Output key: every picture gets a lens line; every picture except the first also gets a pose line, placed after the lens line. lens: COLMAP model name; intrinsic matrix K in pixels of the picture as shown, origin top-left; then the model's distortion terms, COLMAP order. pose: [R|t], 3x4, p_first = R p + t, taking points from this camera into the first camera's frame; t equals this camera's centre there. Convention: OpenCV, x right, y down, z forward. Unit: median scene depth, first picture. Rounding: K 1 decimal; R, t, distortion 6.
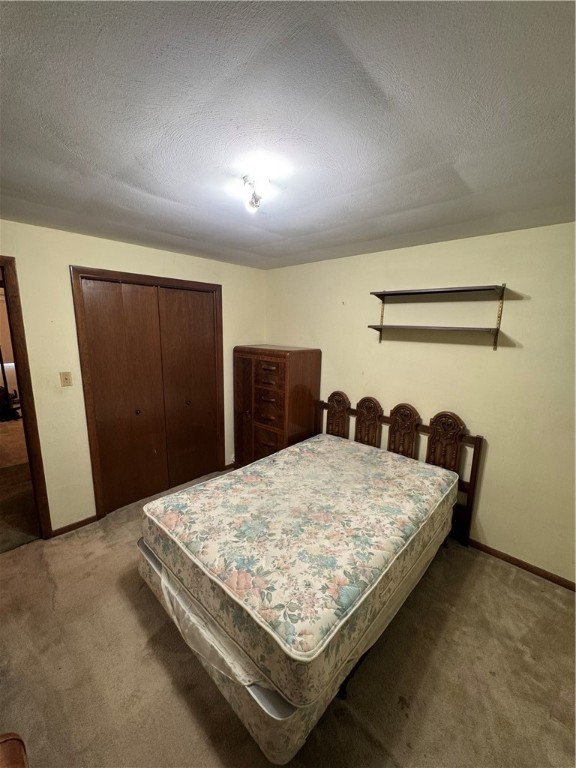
lens RADIAL K [[308.7, 0, 286.5], [0, 308.7, 383.7], [0, 0, 1]] dist [-0.001909, 0.000033]
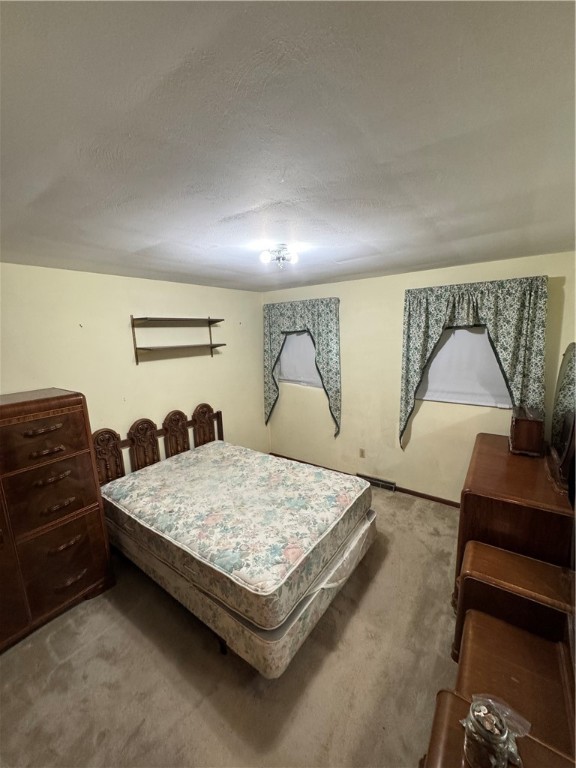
lens RADIAL K [[308.7, 0, 291.9], [0, 308.7, 386.1], [0, 0, 1]] dist [-0.001909, 0.000033]
pose [[-0.136299, -0.189077, 0.972457, -0.940220], [0.214619, 0.952670, 0.215310, -0.212519], [-0.967141, 0.238054, -0.089269, 0.739290]]
